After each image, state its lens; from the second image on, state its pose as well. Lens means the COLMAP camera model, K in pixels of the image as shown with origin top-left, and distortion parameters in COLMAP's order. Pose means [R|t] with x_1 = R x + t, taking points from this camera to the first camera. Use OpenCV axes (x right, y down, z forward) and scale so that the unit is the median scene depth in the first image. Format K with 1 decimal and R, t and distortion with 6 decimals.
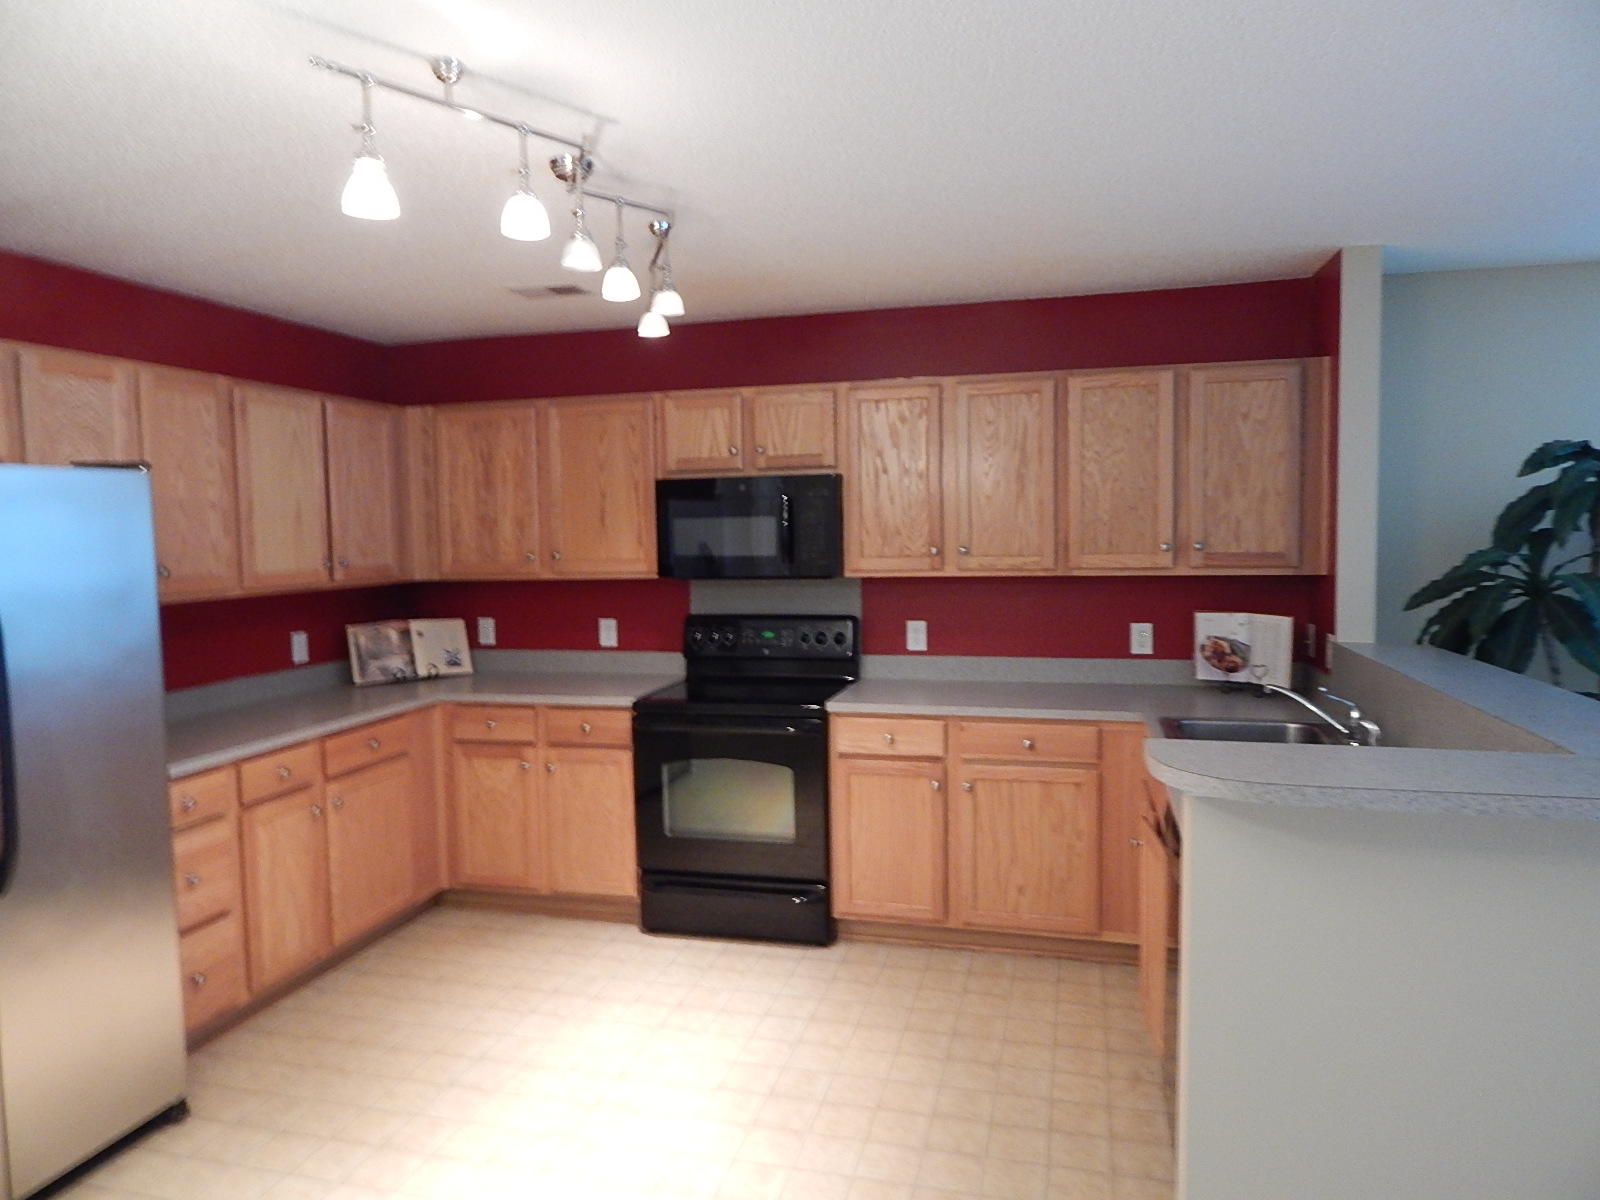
lens RADIAL K [[1050.3, 0, 800.0], [0, 1050.3, 600.0], [0, 0, 1]] dist [-0.002310, 0.001024]
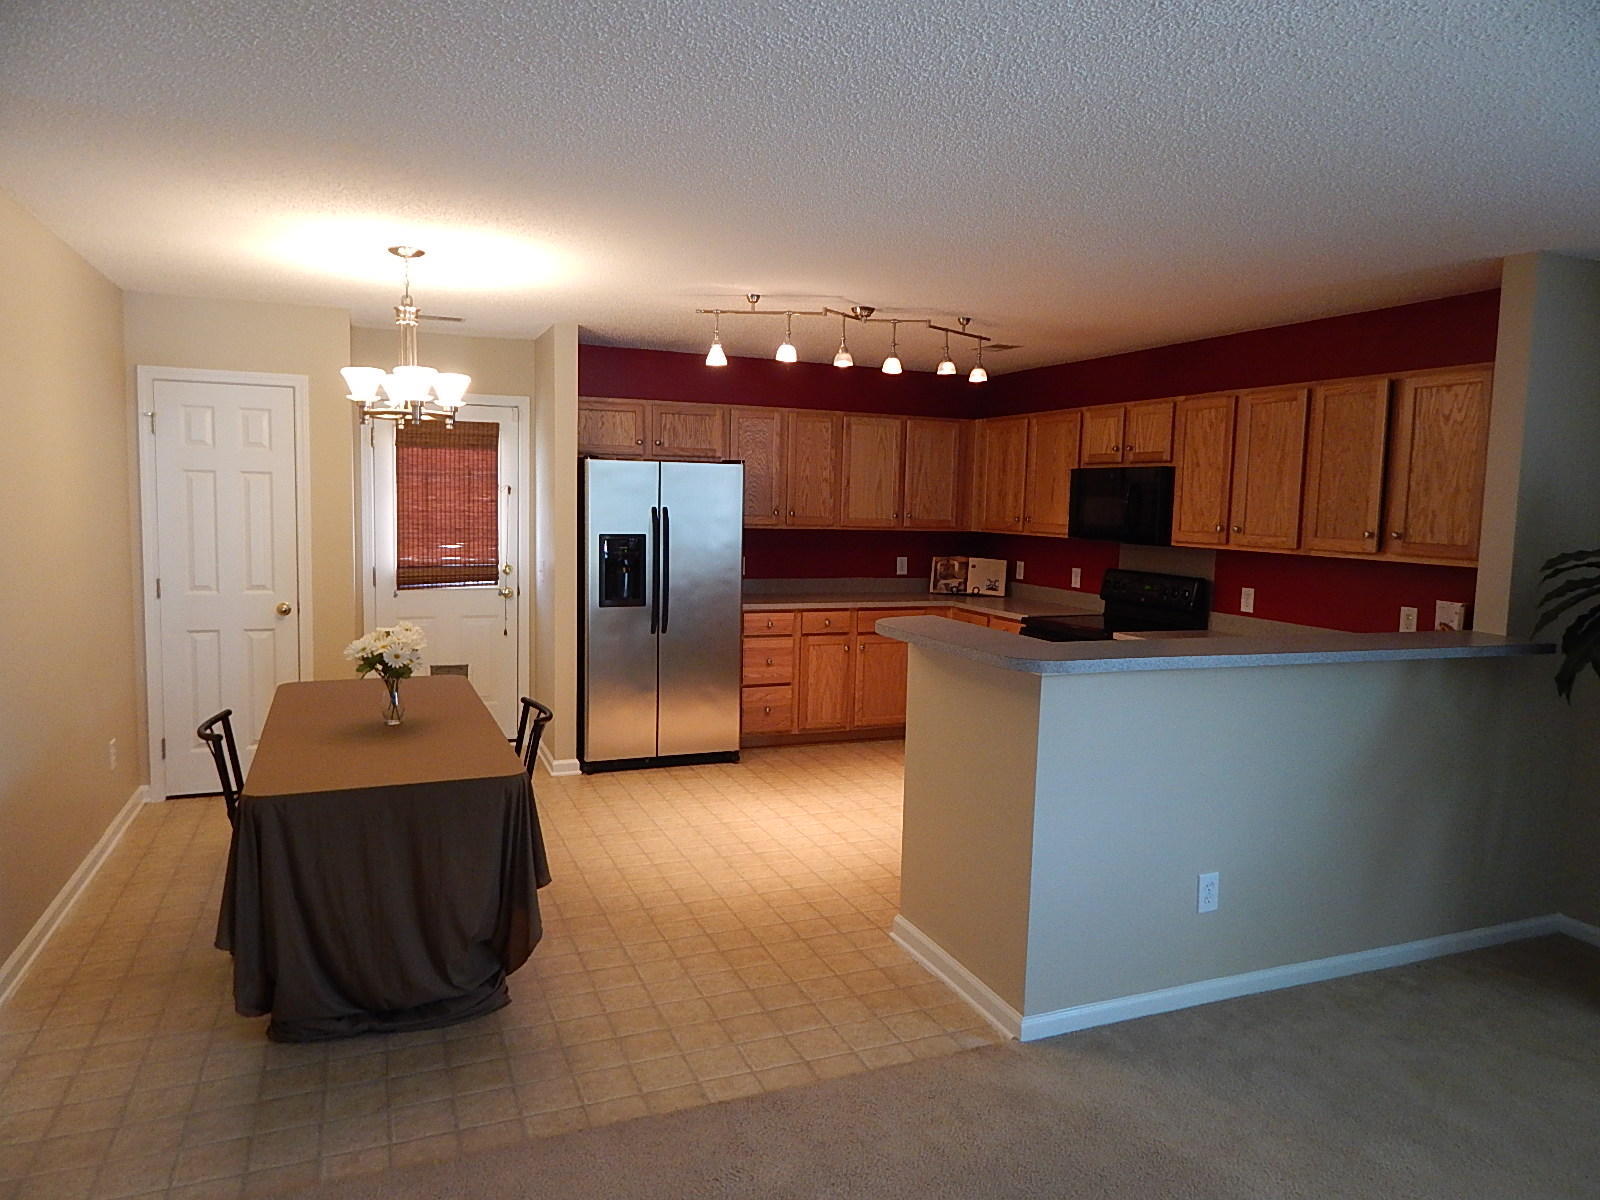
lens RADIAL K [[1050.3, 0, 800.0], [0, 1050.3, 600.0], [0, 0, 1]] dist [-0.002310, 0.001024]
pose [[0.602297, 0.111955, -0.790383, 0.798140], [-0.095353, 0.993118, 0.068009, 0.000830], [0.792557, 0.034404, 0.608827, -0.158023]]
